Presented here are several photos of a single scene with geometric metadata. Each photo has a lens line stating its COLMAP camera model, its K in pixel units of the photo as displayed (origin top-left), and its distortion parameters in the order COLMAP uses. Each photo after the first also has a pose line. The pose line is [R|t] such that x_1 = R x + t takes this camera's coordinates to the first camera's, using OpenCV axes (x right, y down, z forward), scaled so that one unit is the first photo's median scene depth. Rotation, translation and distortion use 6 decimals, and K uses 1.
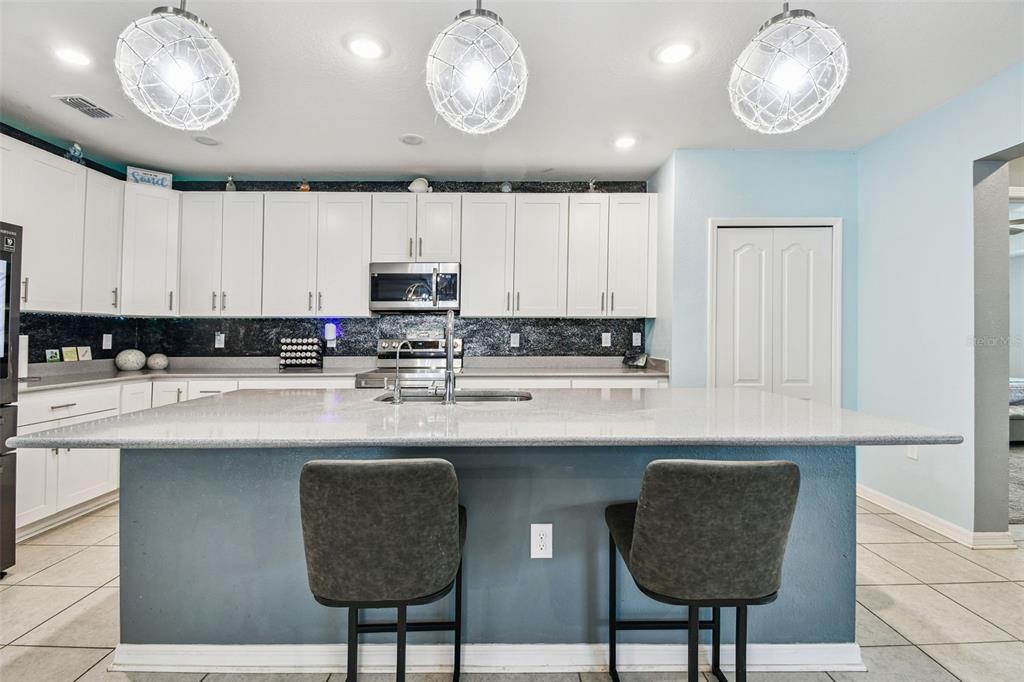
lens RADIAL K [[468.9, 0, 511.4], [0, 468.9, 330.7], [0, 0, 1]] dist [-0.000726, -0.000691]
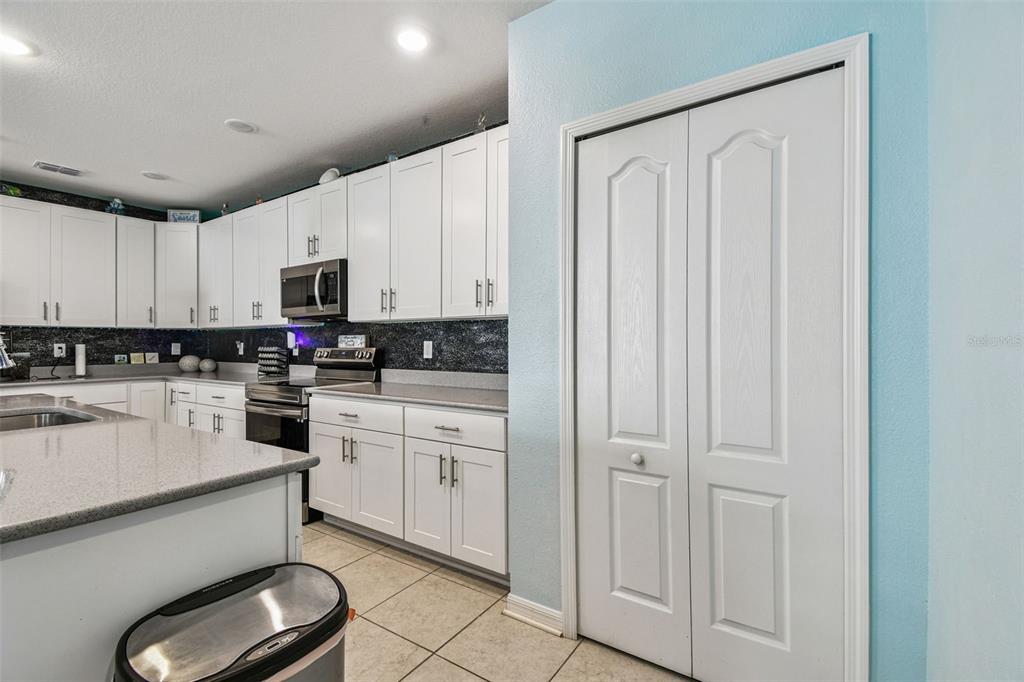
lens RADIAL K [[468.9, 0, 536.0], [0, 468.9, 344.3], [0, 0, 1]] dist [-0.000726, -0.000691]
pose [[0.816081, 0.000291, -0.577937, 0.683480], [0.007324, 0.999914, 0.010845, 0.003791], [0.577891, -0.013083, 0.816009, 0.518702]]
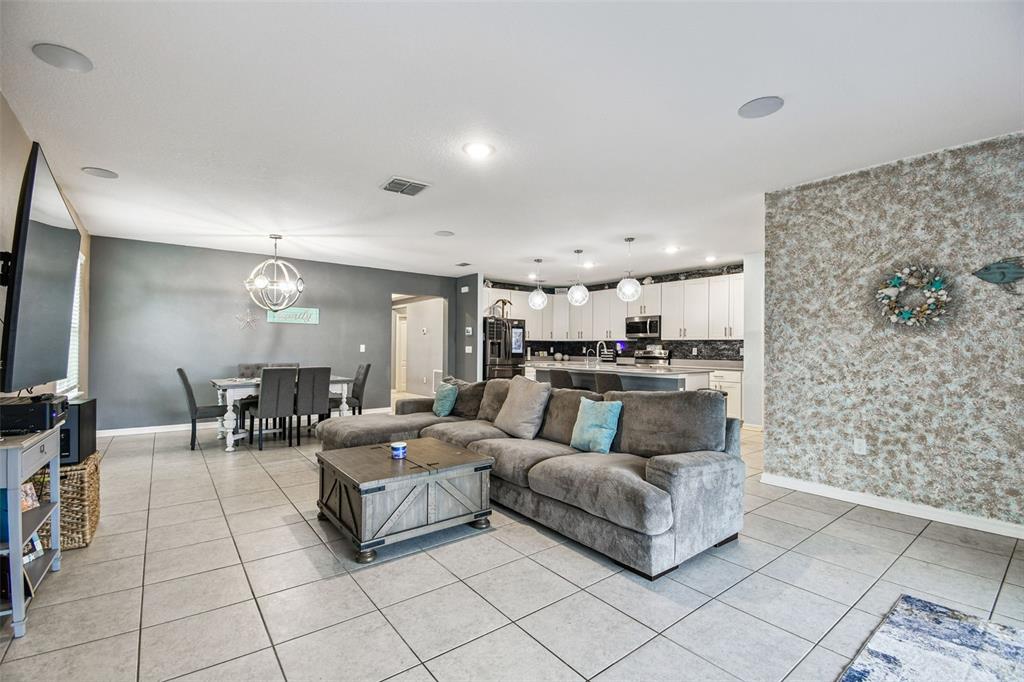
lens RADIAL K [[468.9, 0, 506.1], [0, 468.9, 341.5], [0, 0, 1]] dist [-0.000726, -0.000691]
pose [[0.584958, -0.004489, -0.811051, 1.279193], [0.000794, 0.999987, -0.004962, -0.013542], [0.811063, 0.002259, 0.584954, -0.888713]]
